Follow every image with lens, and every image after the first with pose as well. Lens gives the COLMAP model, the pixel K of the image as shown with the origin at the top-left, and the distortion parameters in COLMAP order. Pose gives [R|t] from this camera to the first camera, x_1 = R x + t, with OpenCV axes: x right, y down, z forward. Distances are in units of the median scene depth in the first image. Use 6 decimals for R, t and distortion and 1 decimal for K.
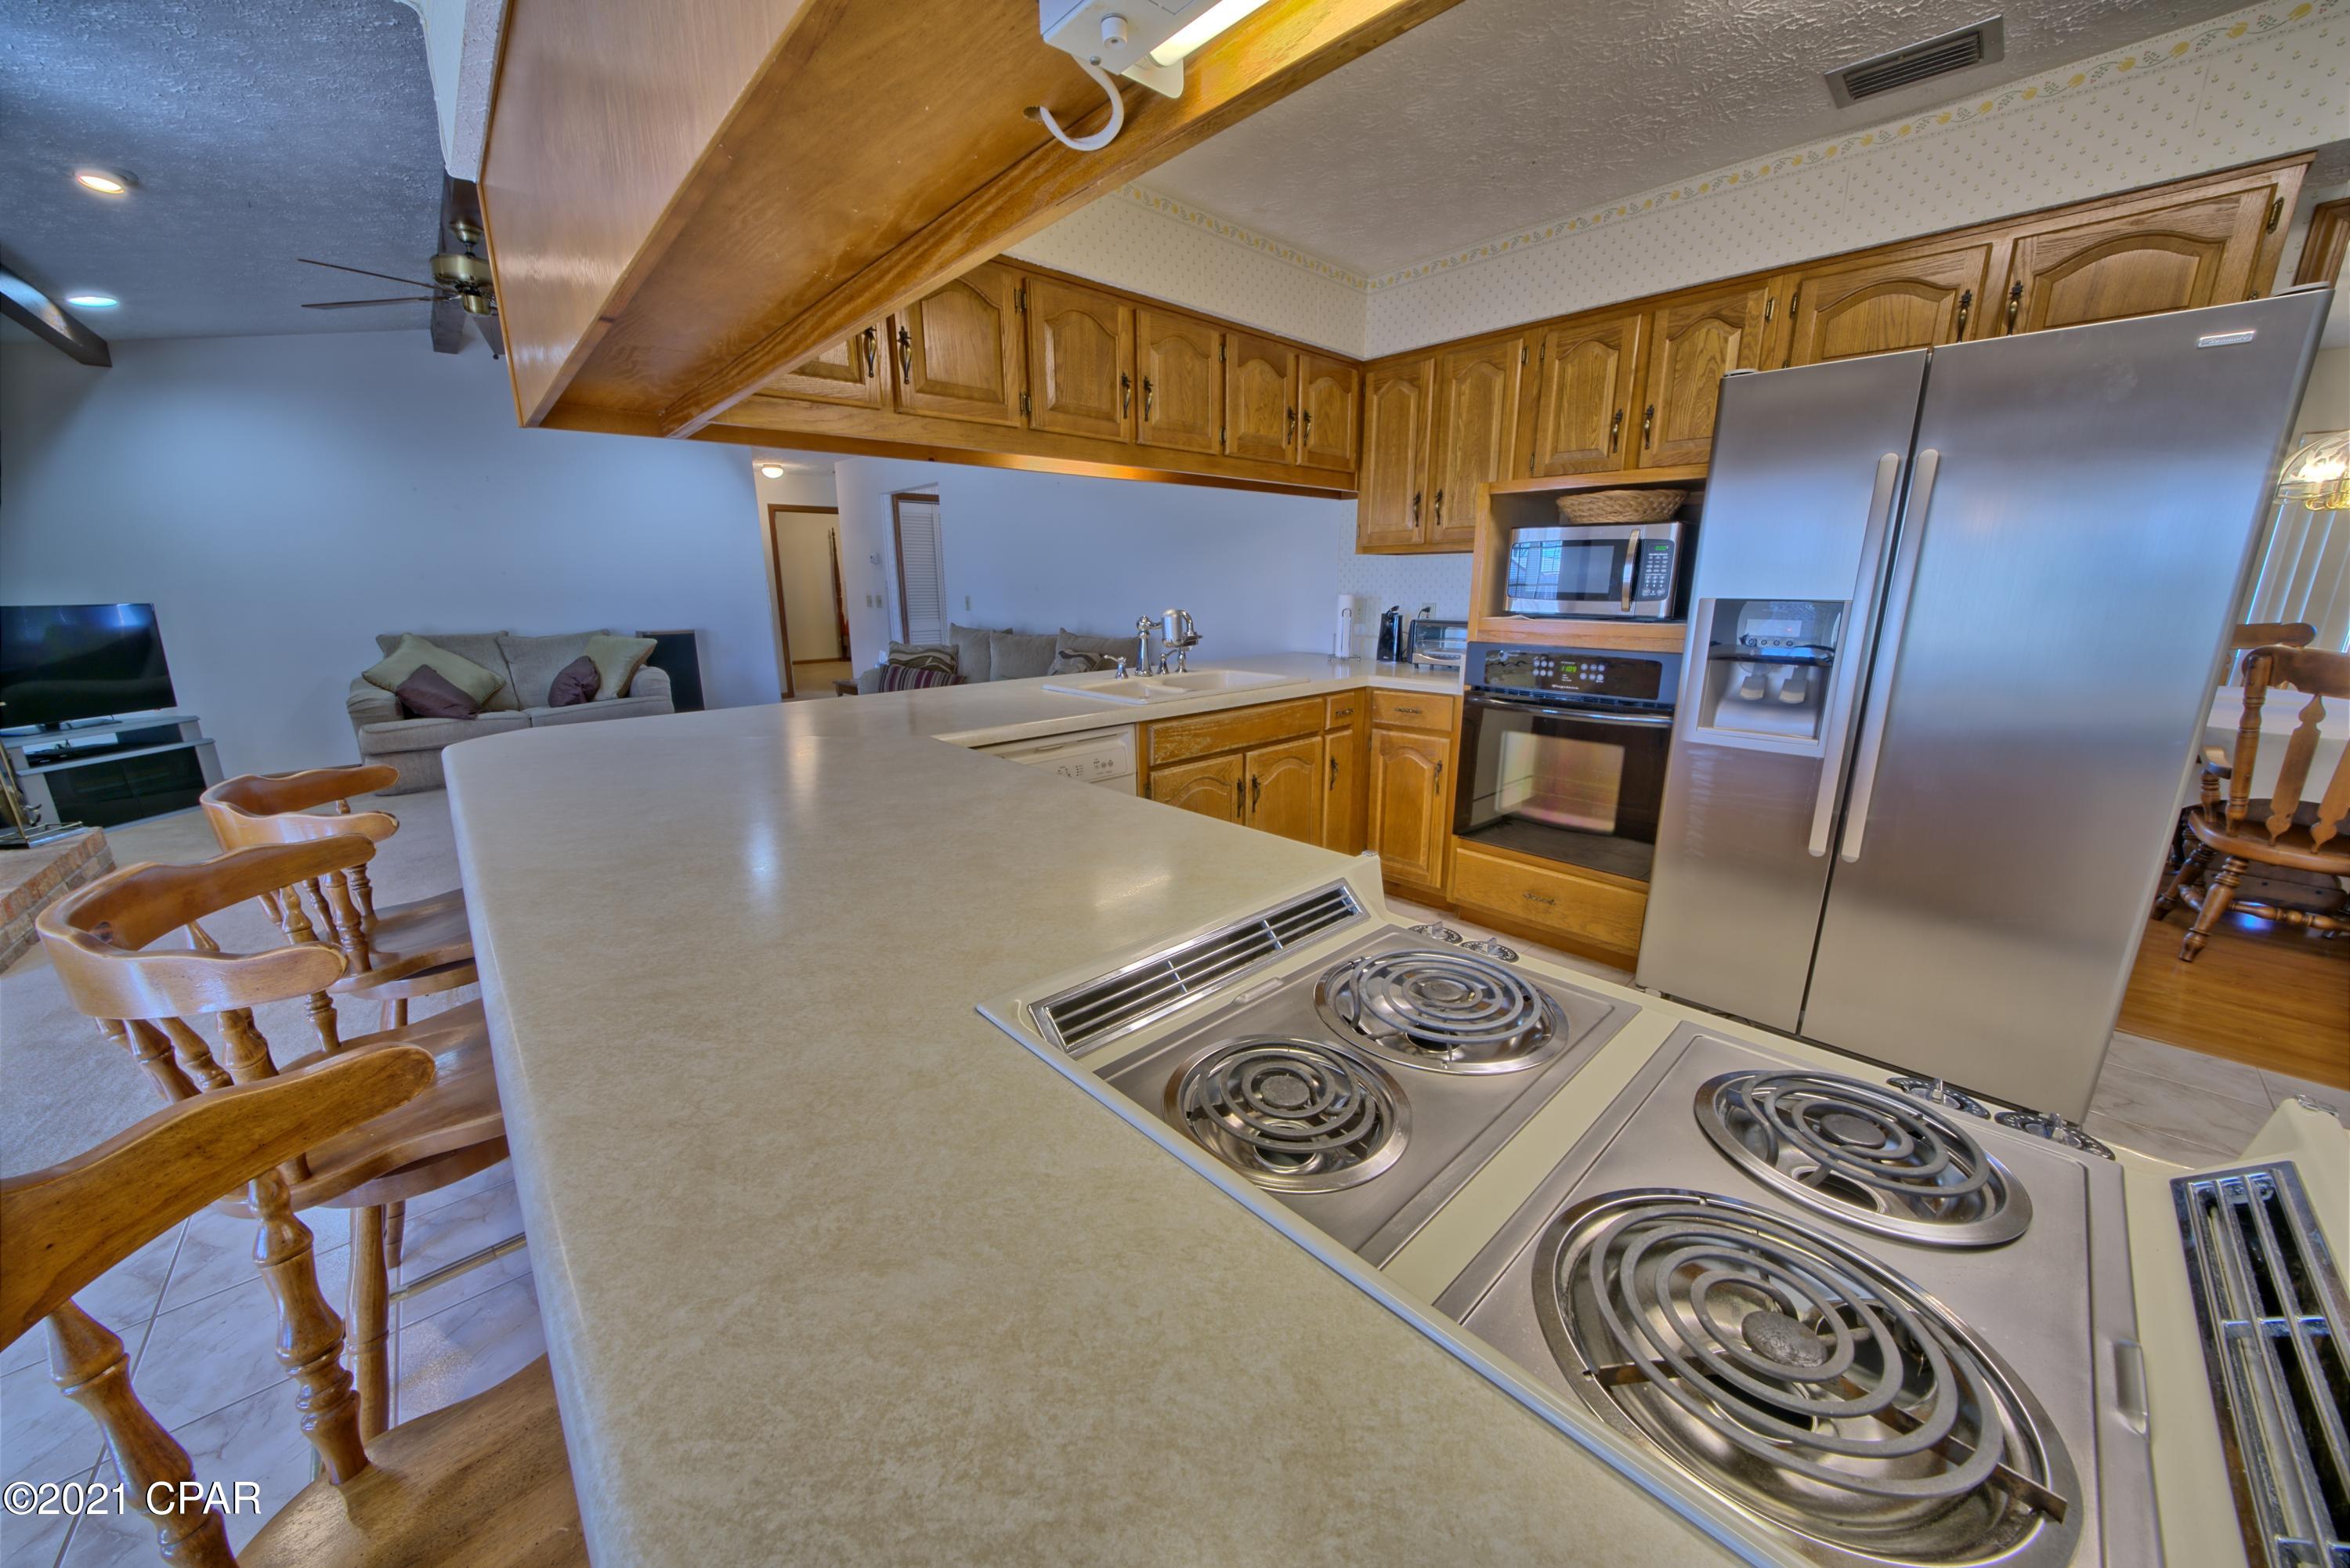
lens RADIAL K [[812.3, 0, 1167.2], [0, 812.3, 791.9], [0, 0, 1]] dist [-0.026893, 0.002917]
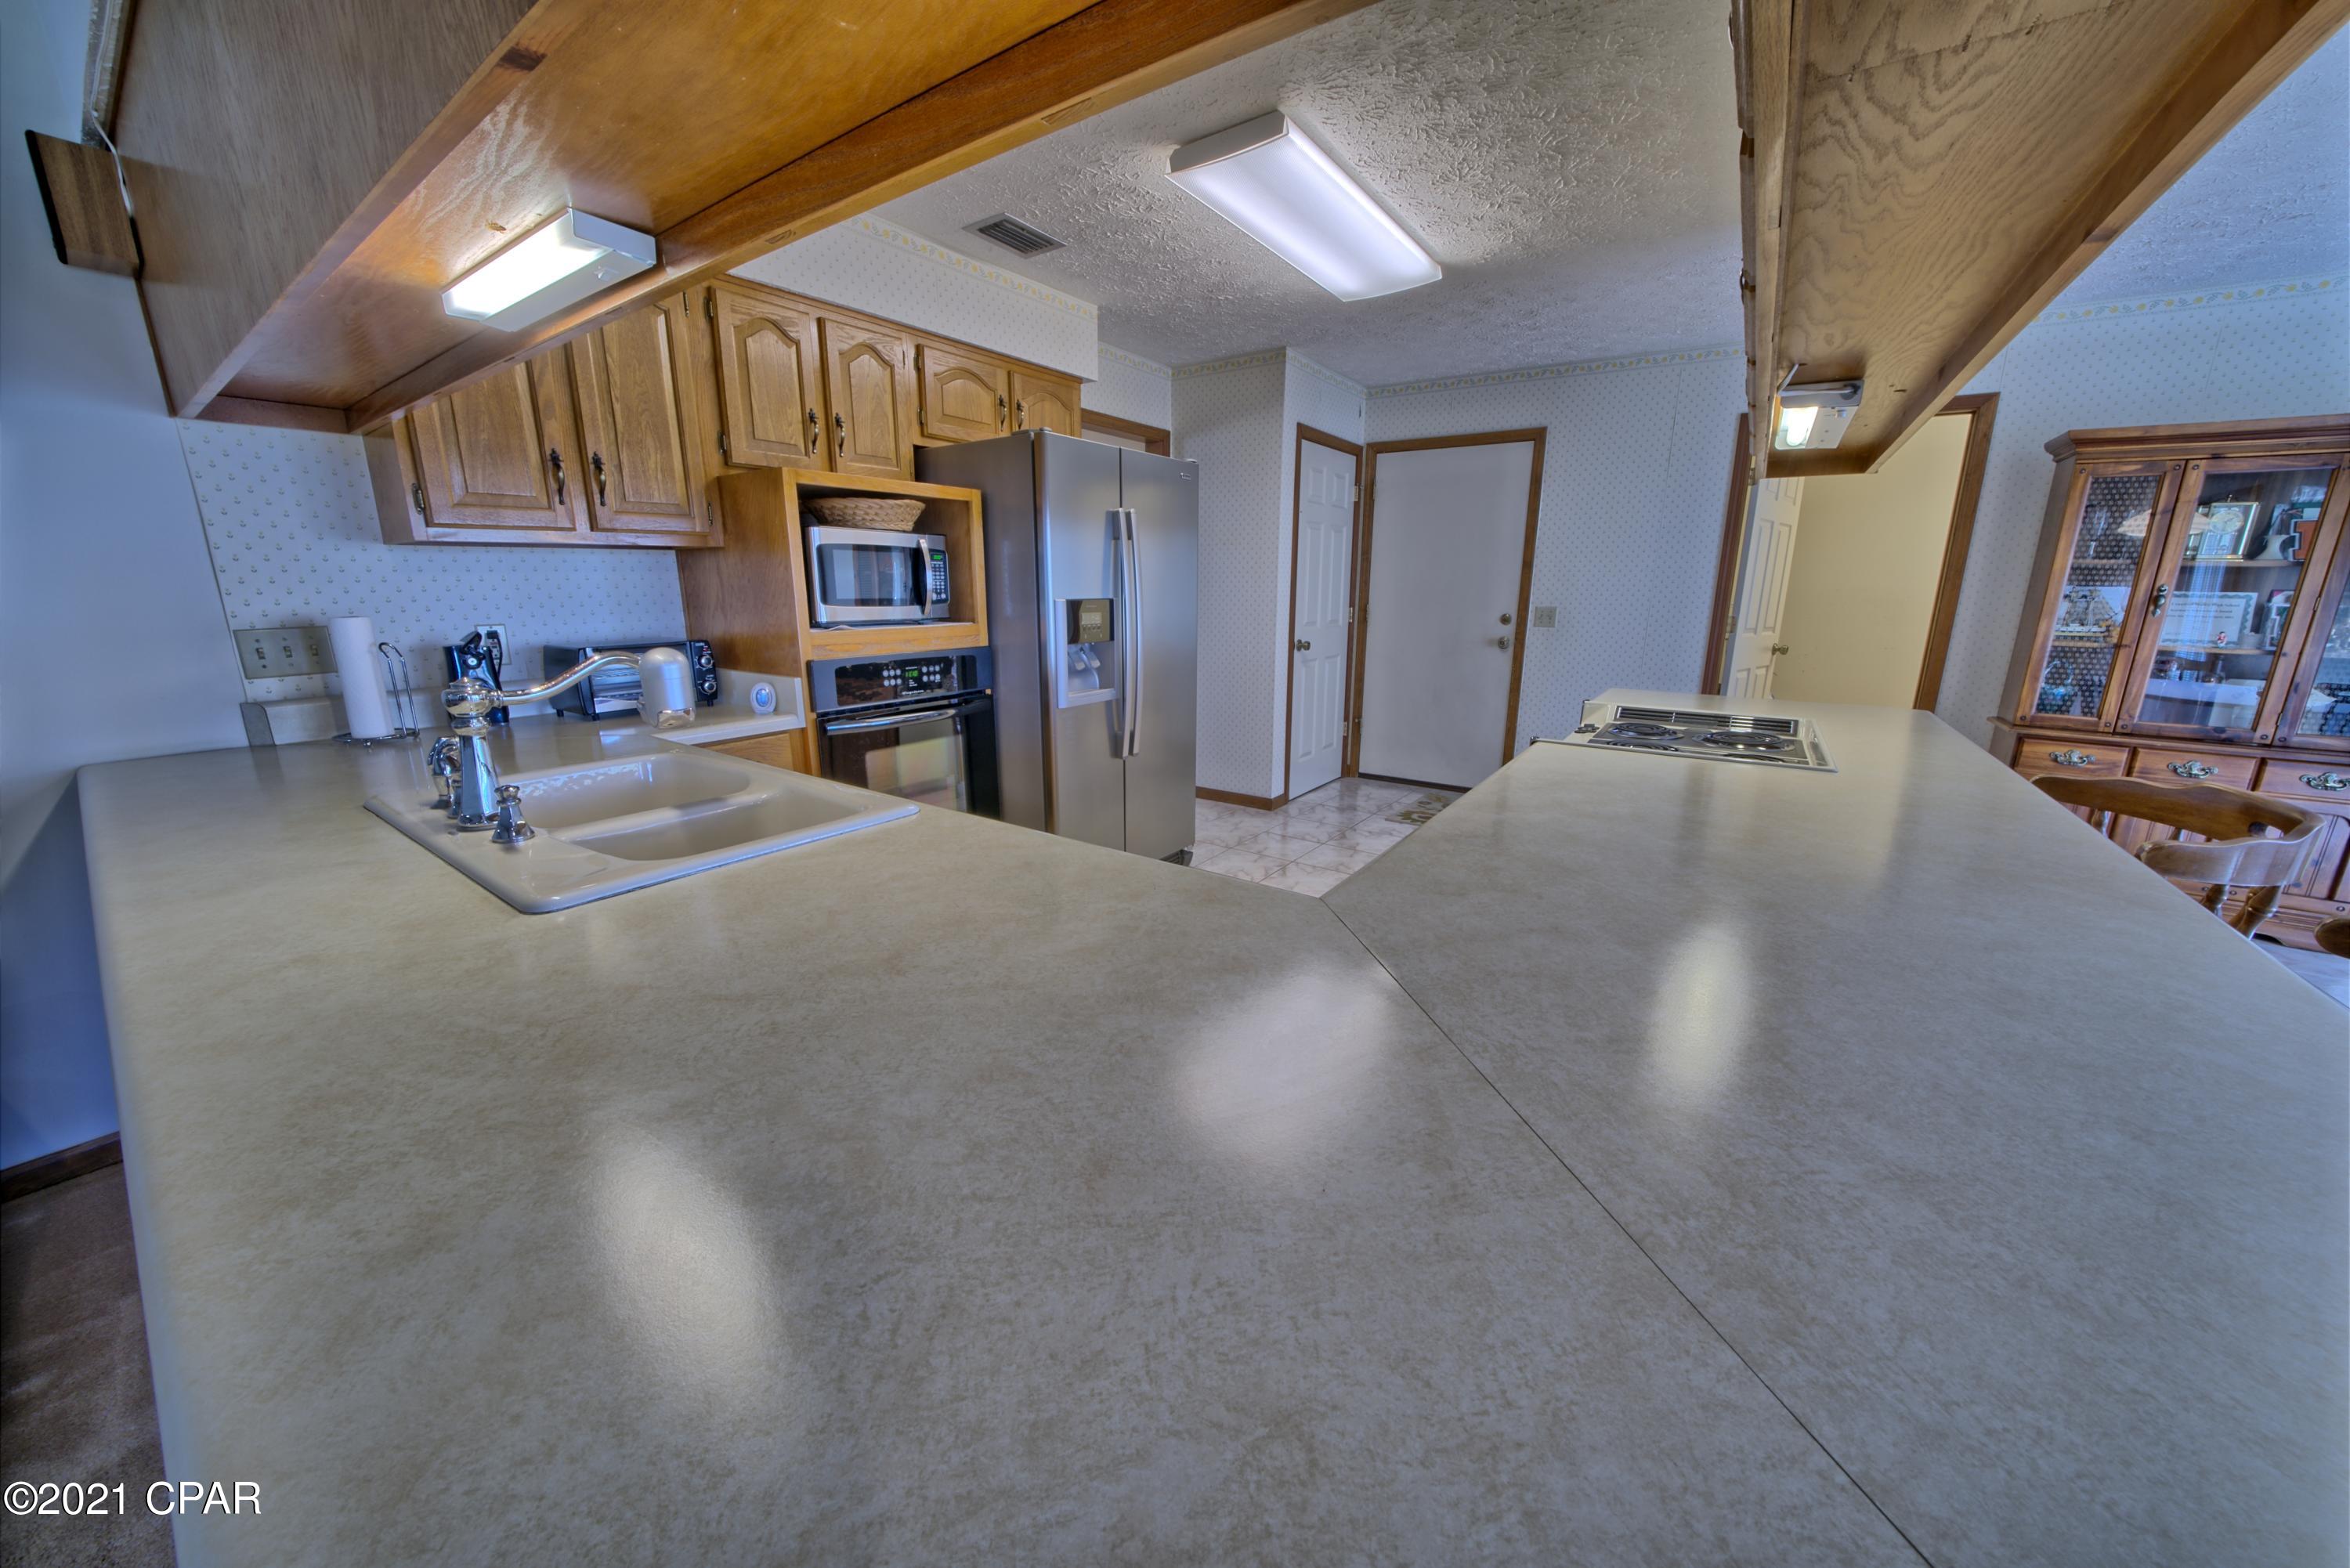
lens RADIAL K [[812.3, 0, 1169.1], [0, 812.3, 780.6], [0, 0, 1]] dist [-0.026893, 0.002917]
pose [[-0.204389, -0.225627, 0.952532, -0.535627], [0.242226, 0.931155, 0.272539, -0.218848], [-0.948447, 0.286432, -0.135665, 0.844283]]
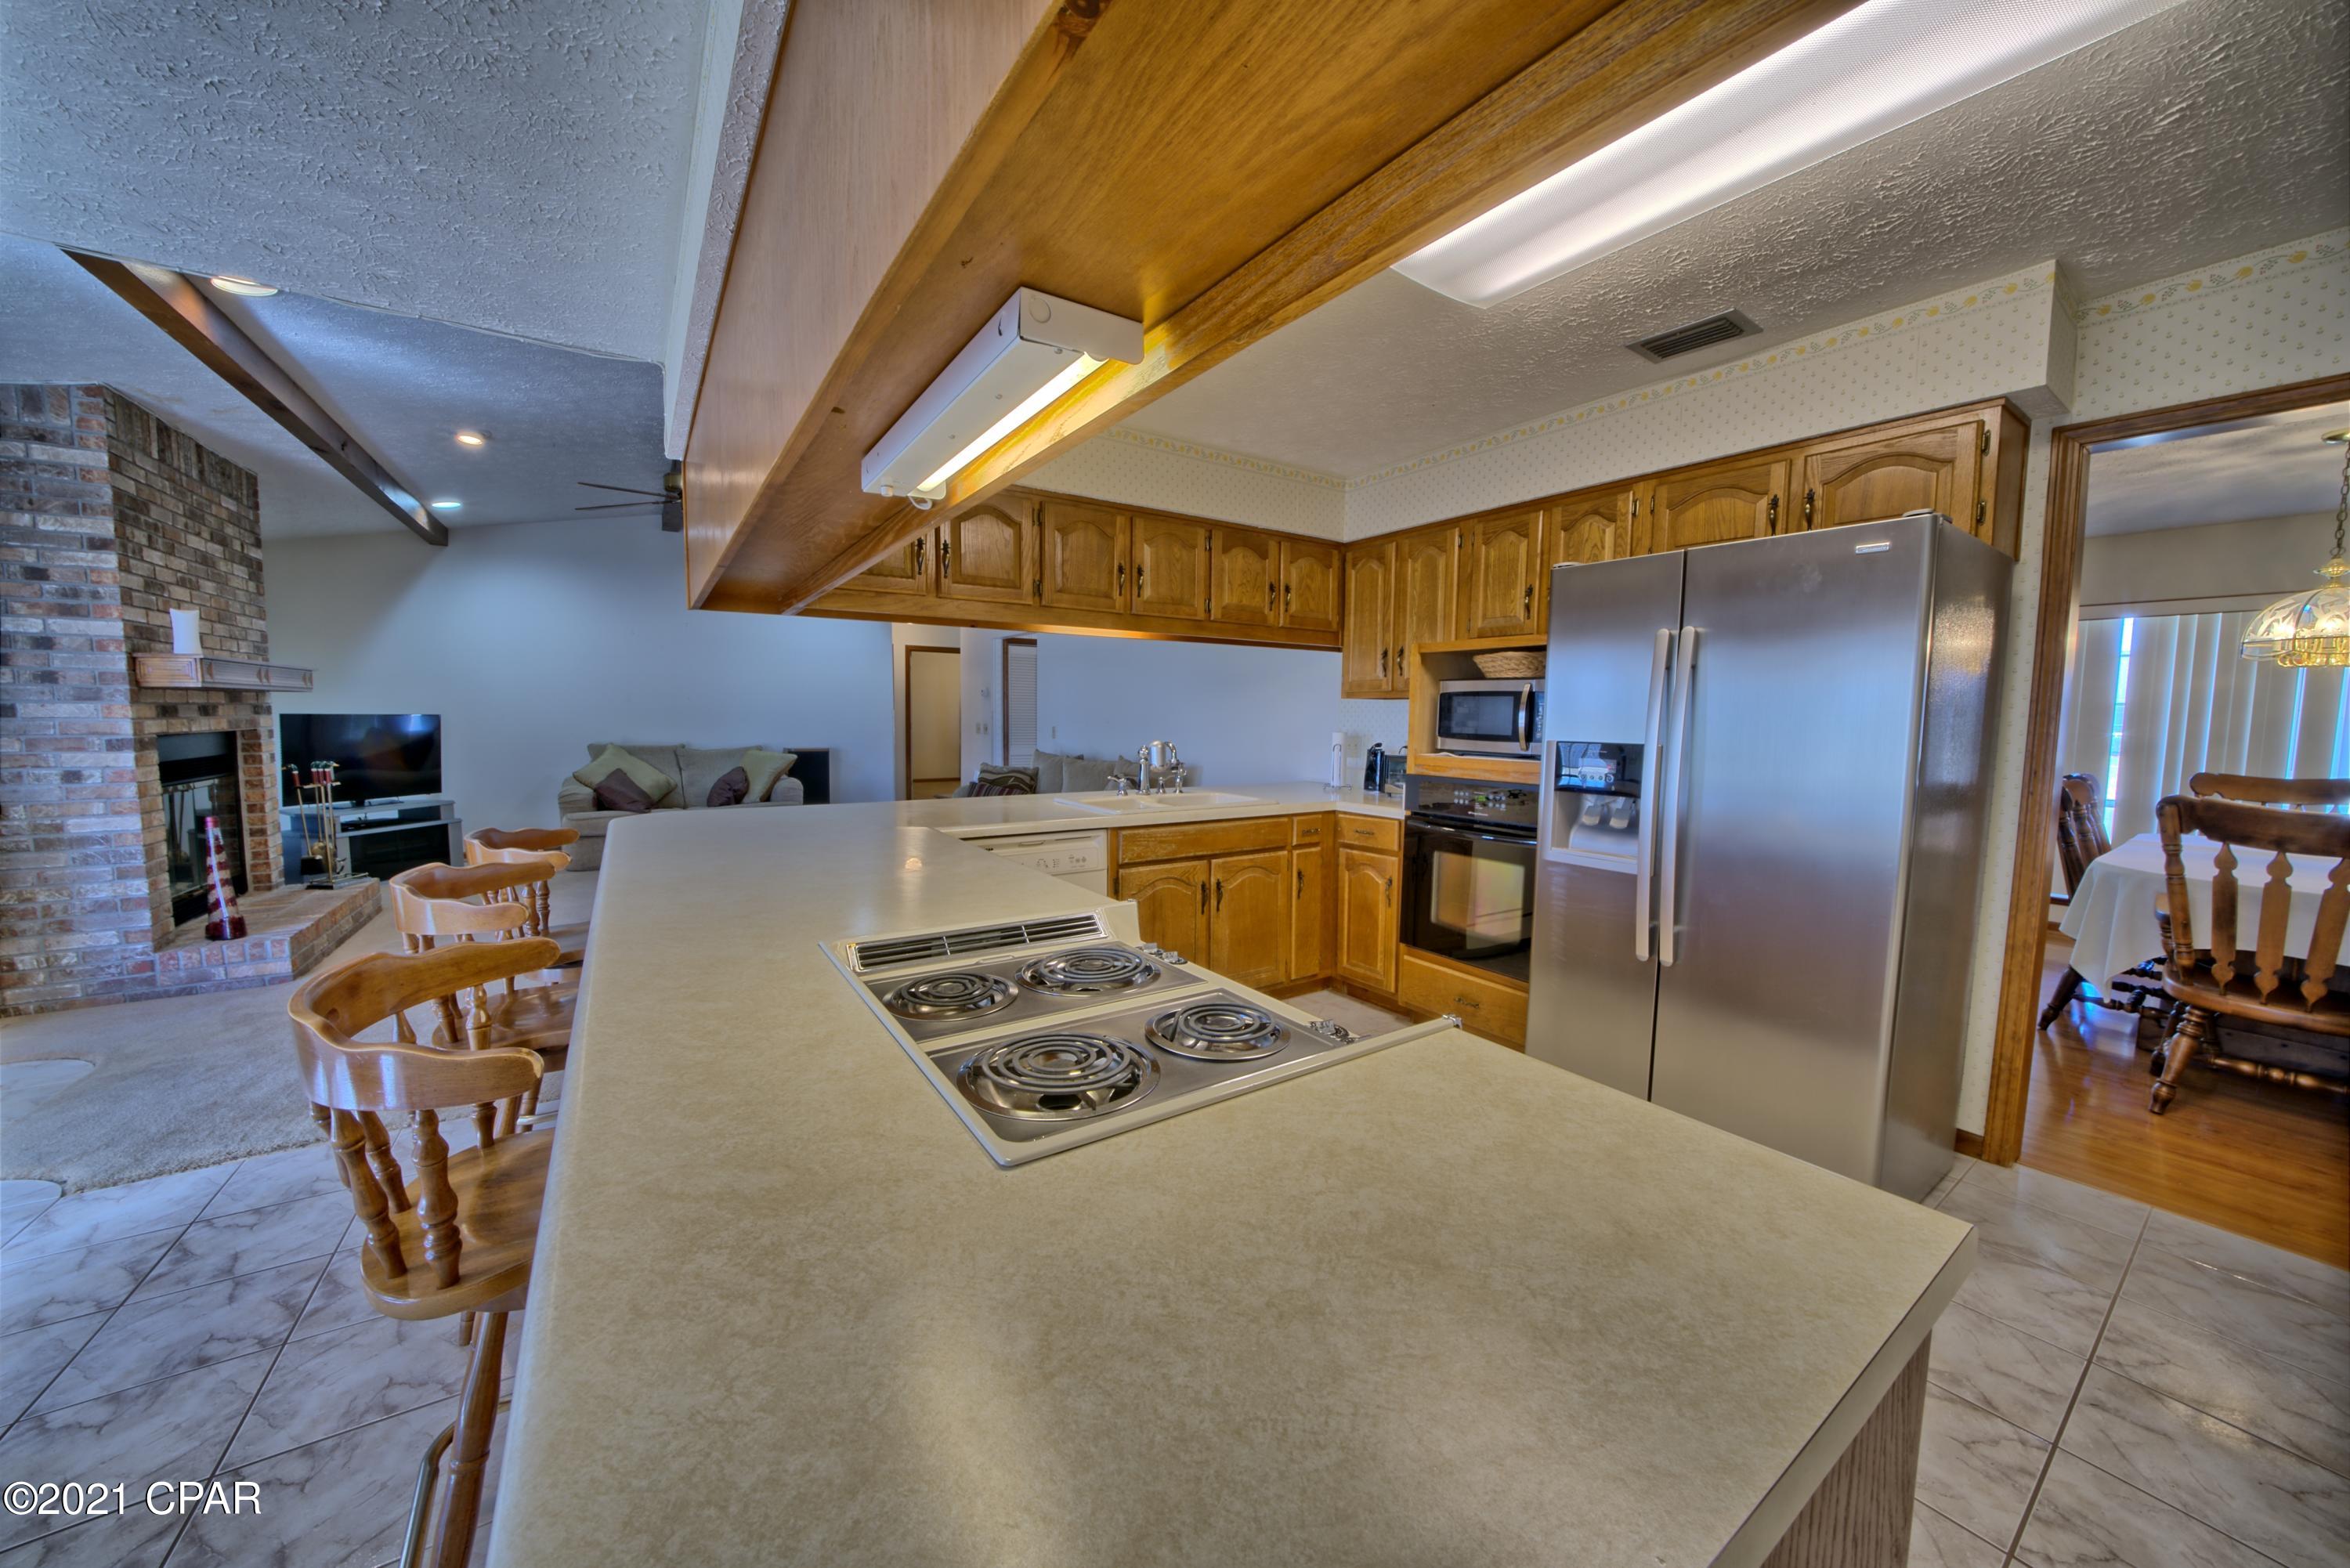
lens RADIAL K [[812.3, 0, 1162.1], [0, 812.3, 790.3], [0, 0, 1]] dist [-0.026893, 0.002917]
pose [[0.987101, 0.033463, -0.156561, 0.221008], [-0.058149, 0.986066, -0.155863, 0.043294], [0.149164, 0.162957, 0.975292, -0.202331]]
